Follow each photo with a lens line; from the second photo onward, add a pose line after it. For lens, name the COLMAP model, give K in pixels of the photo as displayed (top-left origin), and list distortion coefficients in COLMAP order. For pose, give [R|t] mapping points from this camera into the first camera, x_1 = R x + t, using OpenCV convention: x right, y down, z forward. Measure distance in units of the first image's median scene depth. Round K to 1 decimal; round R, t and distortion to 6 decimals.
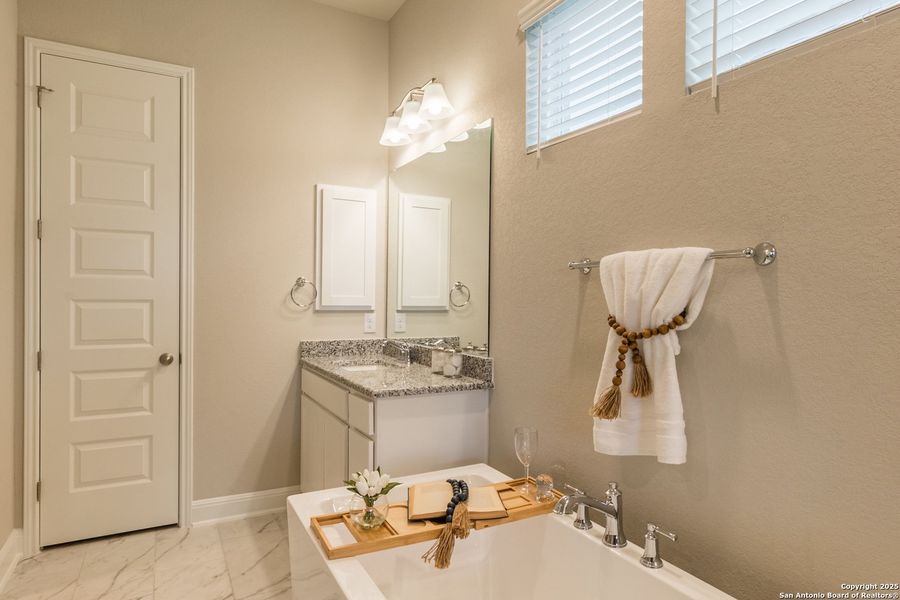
lens RADIAL K [[544.0, 0, 449.2], [0, 544.0, 306.3], [0, 0, 1]] dist [0.001395, 0.002016]
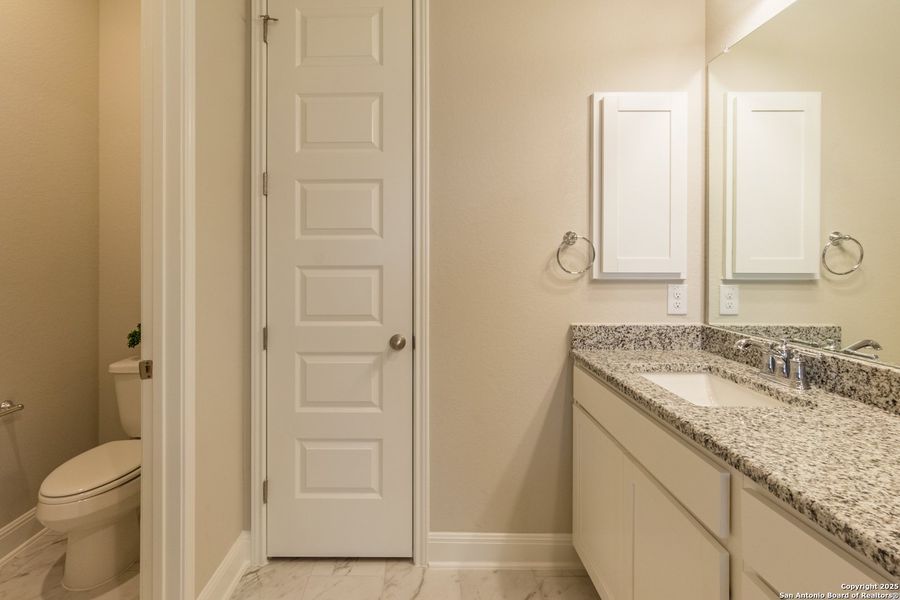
lens RADIAL K [[400.4, 0, 421.4], [0, 400.4, 258.0], [0, 0, 1]] dist [-0.002705, 0.000890]
pose [[0.868948, -0.014403, -0.494693, -0.213019], [0.001320, 0.999640, -0.026786, -0.007540], [0.494901, 0.022622, 0.868655, 0.534877]]
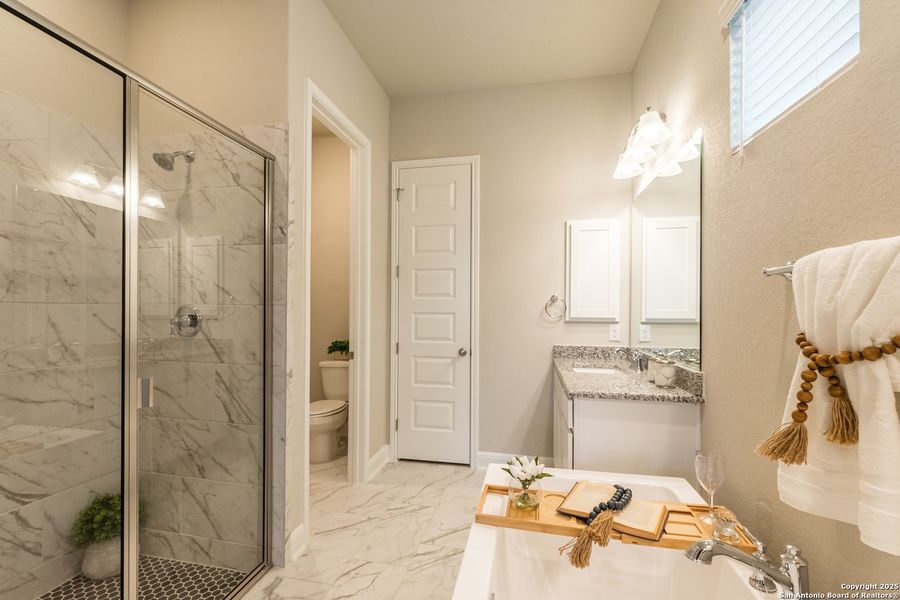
lens RADIAL K [[400.4, 0, 452.3], [0, 400.4, 309.6], [0, 0, 1]] dist [-0.002705, 0.000890]
pose [[0.761031, -0.004624, -0.648699, 0.179887], [-0.009493, 0.999788, -0.018264, 0.000146], [0.648646, 0.020057, 0.760826, 0.143878]]
